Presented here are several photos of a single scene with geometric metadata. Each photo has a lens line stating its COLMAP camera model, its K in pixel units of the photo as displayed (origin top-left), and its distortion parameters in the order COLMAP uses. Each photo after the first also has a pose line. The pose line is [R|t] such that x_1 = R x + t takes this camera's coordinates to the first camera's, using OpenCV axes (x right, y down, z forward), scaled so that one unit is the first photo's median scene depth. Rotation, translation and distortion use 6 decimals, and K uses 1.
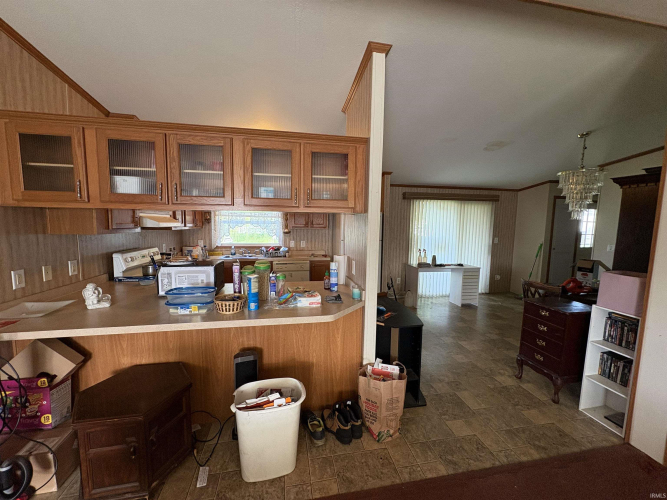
lens RADIAL K [[265.0, 0, 333.5], [0, 265.0, 250.0], [0, 0, 1]] dist [0.001477, 0.000239]
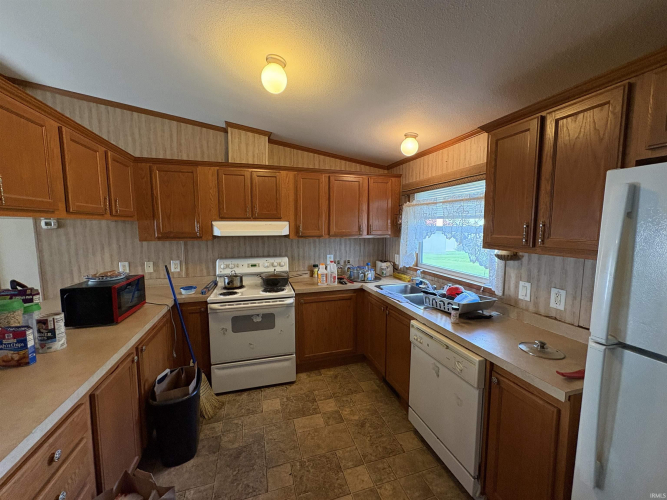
lens RADIAL K [[265.0, 0, 333.5], [0, 265.0, 250.0], [0, 0, 1]] dist [0.001477, 0.000239]
pose [[0.110255, 0.078877, -0.990769, 0.327908], [-0.099270, 0.992735, 0.067987, -0.154496], [0.988933, 0.090858, 0.117284, 1.430408]]
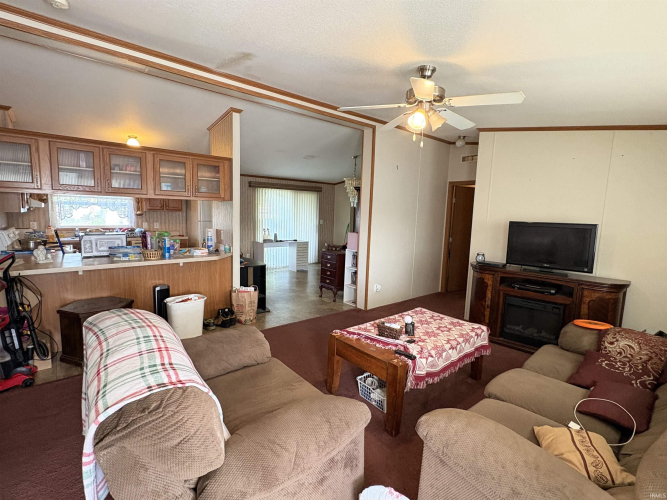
lens RADIAL K [[333.9, 0, 333.5], [0, 333.9, 250.0], [0, 0, 1]] dist [-0.001821, 0.000102]
pose [[0.871758, -0.045346, 0.487833, -0.314391], [0.033155, 0.998885, 0.033603, 0.108390], [-0.488813, -0.013120, 0.872290, -1.035705]]
